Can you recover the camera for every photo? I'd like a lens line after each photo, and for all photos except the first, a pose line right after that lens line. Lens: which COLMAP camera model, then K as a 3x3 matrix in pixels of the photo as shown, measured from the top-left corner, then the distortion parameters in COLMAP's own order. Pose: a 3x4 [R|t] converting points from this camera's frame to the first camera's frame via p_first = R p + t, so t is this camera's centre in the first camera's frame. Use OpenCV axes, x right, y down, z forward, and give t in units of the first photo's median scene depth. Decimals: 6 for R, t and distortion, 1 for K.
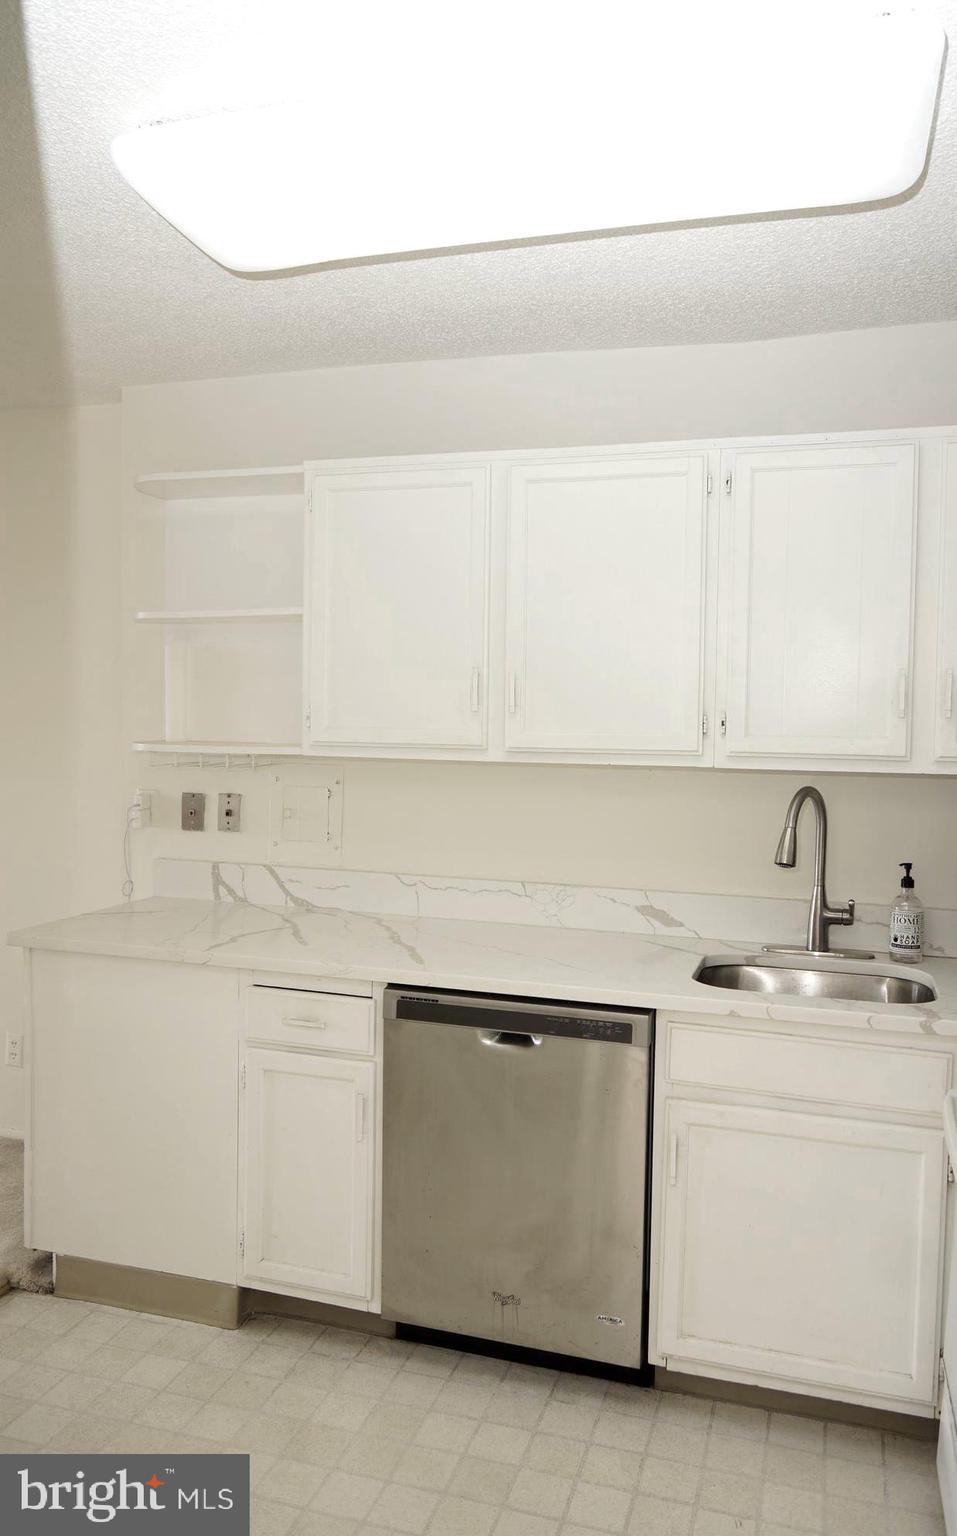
lens RADIAL K [[1070.4, 0, 526.6], [0, 1070.4, 753.3], [0, 0, 1]] dist [-0.038558, 0.031046]
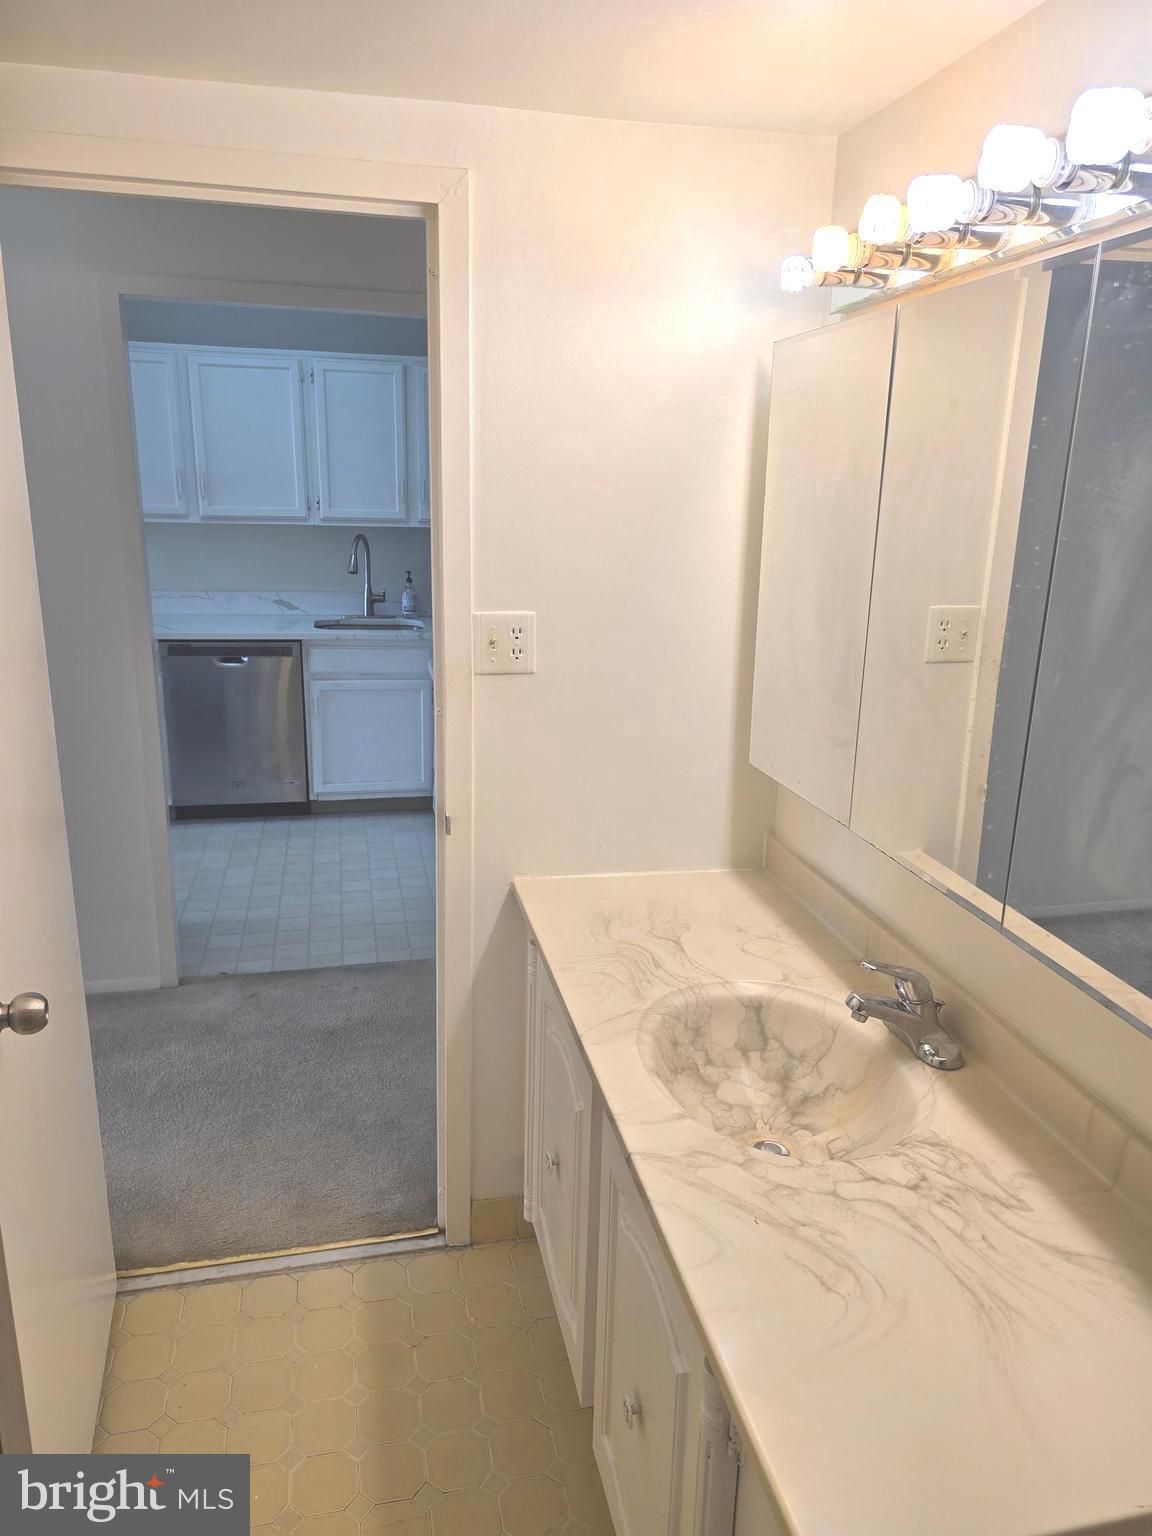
lens RADIAL K [[1012.6, 0, 579.8], [0, 1012.6, 772.0], [0, 0, 1]] dist [0.031232, -0.026557]
pose [[0.873599, -0.128744, 0.469308, -0.351687], [0.004919, 0.966658, 0.256024, -0.024934], [-0.486622, -0.221354, 0.845104, -0.981940]]
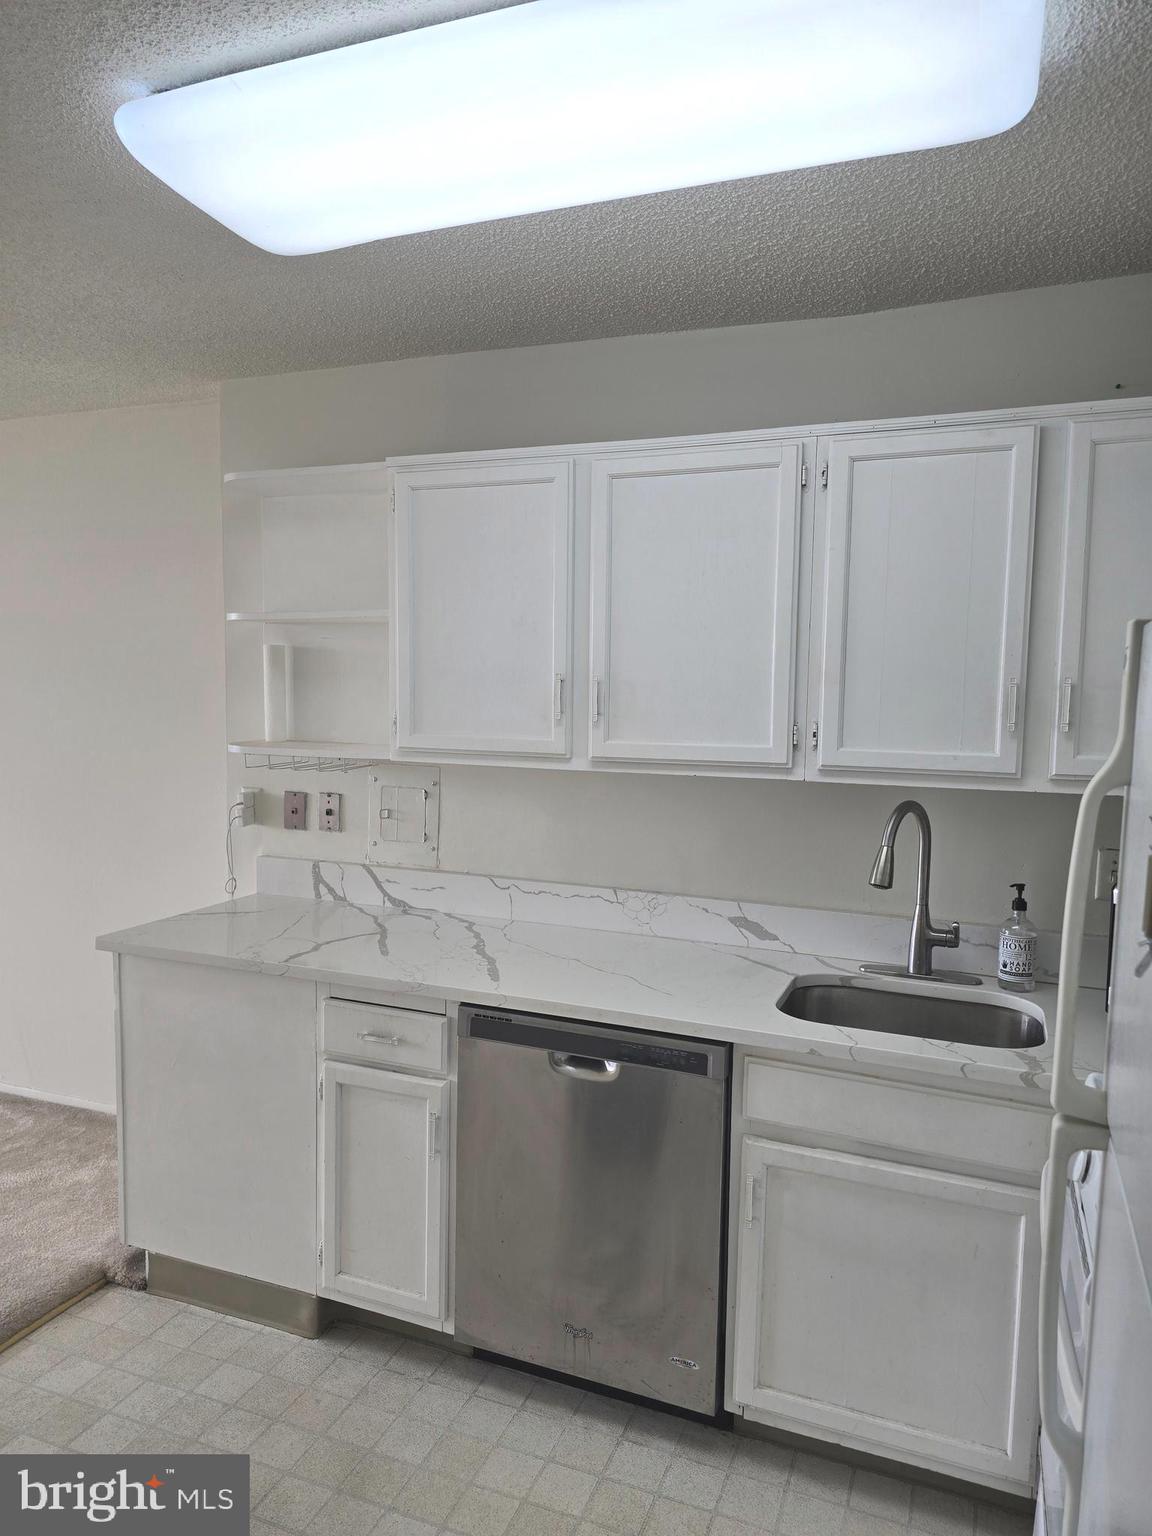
lens RADIAL K [[1012.6, 0, 585.4], [0, 1012.6, 771.9], [0, 0, 1]] dist [0.031232, -0.026557]
pose [[0.995894, 0.006558, -0.090293, 0.063011], [-0.002317, 0.998893, 0.046987, -0.036211], [0.090501, -0.046585, 0.994806, 0.092663]]
